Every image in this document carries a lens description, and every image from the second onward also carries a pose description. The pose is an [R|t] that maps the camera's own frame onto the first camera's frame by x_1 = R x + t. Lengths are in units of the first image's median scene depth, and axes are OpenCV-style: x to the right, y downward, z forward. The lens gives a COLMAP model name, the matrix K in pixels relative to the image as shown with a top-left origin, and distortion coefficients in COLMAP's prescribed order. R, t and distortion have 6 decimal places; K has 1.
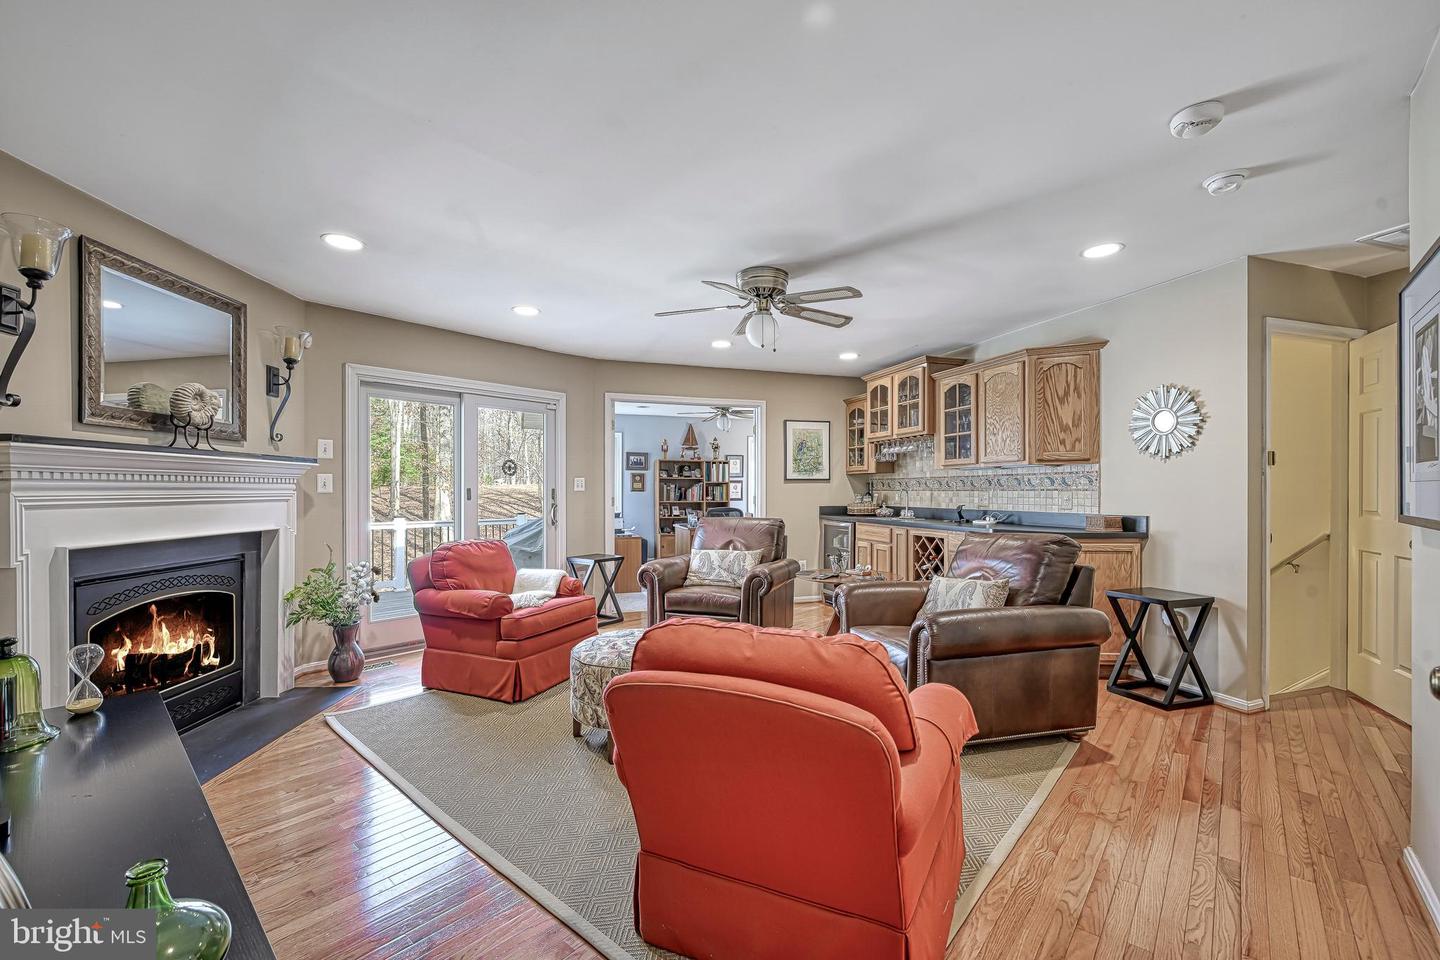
lens RADIAL K [[598.5, 0, 720.0], [0, 598.5, 480.0], [0, 0, 1]] dist [0.000659, -0.000001]
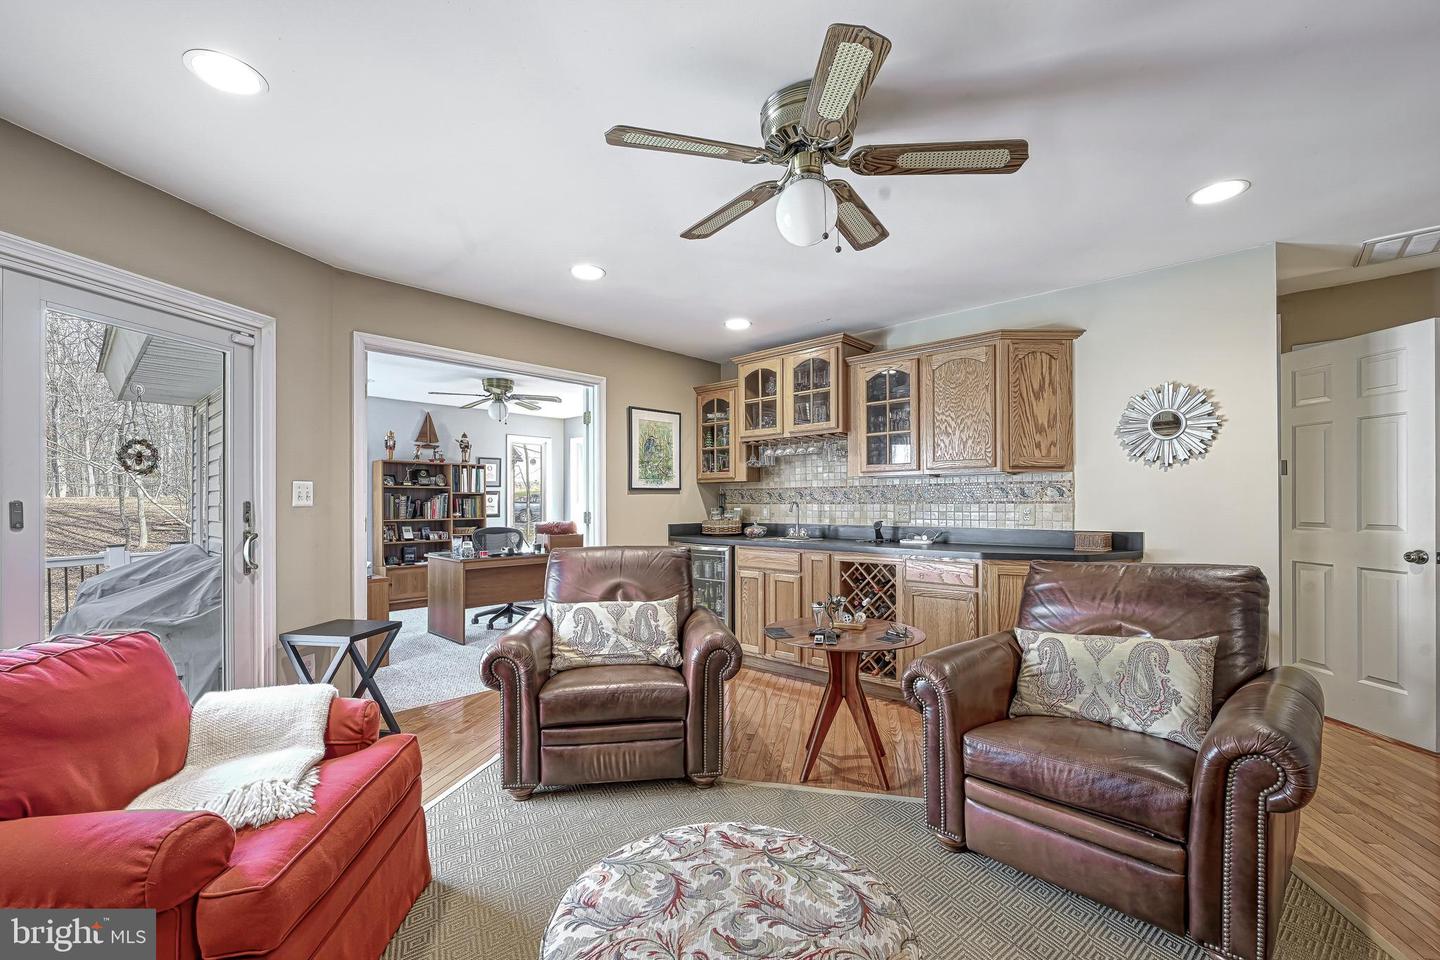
lens RADIAL K [[600.7, 0, 715.8], [0, 600.7, 495.9], [0, 0, 1]] dist [-0.001281, -0.000259]
pose [[0.878075, 0.003280, 0.478512, -0.154614], [-0.005717, 0.999977, 0.003637, 0.004610], [-0.478489, -0.005929, 0.878074, 0.325005]]
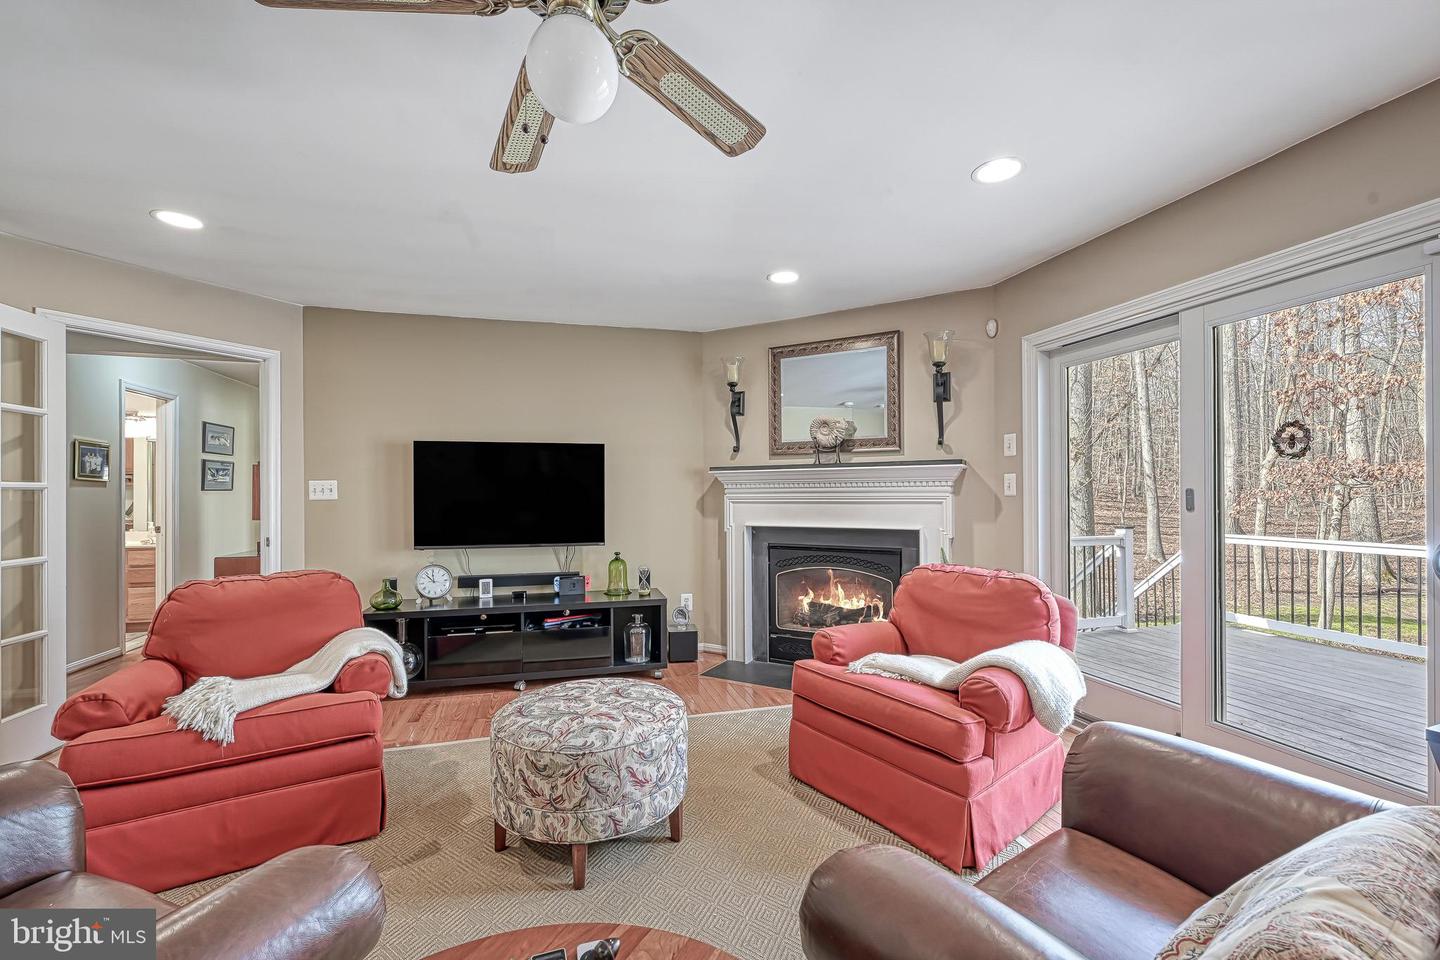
lens RADIAL K [[600.7, 0, 715.8], [0, 600.7, 495.9], [0, 0, 1]] dist [-0.001281, -0.000259]
pose [[-0.547826, 0.004420, -0.836580, 0.199991], [0.017949, 0.999818, -0.006471, 0.013027], [0.836400, -0.018560, -0.547806, 0.749085]]
